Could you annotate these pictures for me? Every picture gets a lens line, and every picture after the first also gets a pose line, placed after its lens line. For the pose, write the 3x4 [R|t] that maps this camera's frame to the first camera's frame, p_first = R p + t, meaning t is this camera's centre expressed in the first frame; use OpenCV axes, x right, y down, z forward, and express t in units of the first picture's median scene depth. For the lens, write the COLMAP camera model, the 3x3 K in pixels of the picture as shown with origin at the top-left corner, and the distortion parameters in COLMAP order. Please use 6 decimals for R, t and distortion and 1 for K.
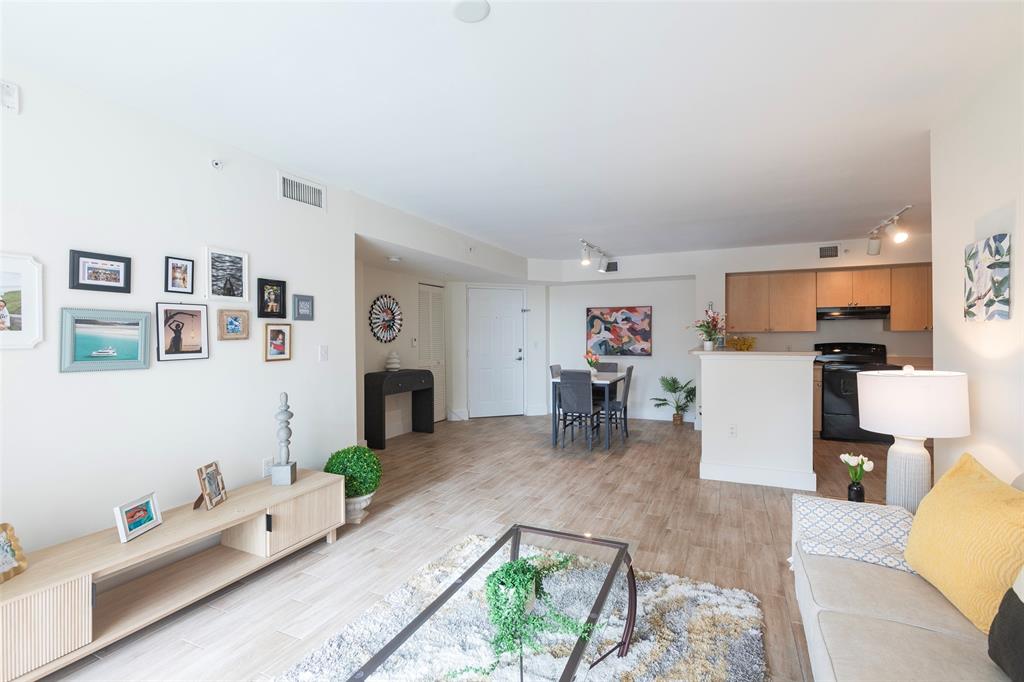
lens RADIAL K [[472.7, 0, 518.3], [0, 472.7, 337.6], [0, 0, 1]] dist [-0.003882, 0.005148]
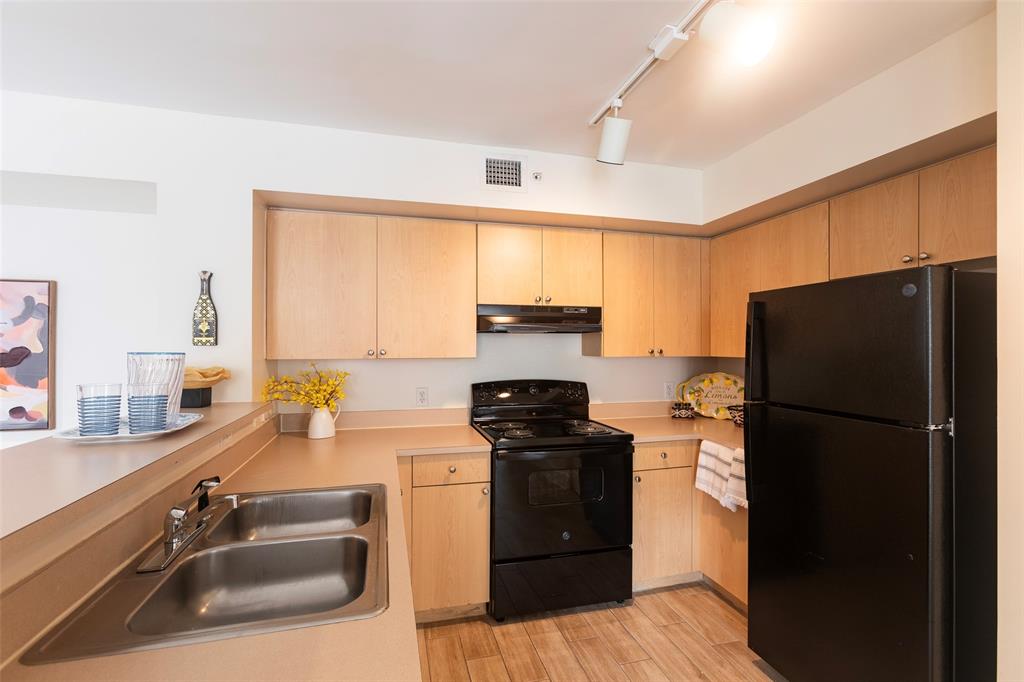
lens RADIAL K [[472.7, 0, 513.2], [0, 472.7, 340.4], [0, 0, 1]] dist [-0.003882, 0.005148]
pose [[0.756230, 0.004940, 0.654287, 0.381068], [-0.002797, 0.999987, -0.004318, -0.028621], [-0.654299, 0.001436, 0.756234, 0.664038]]
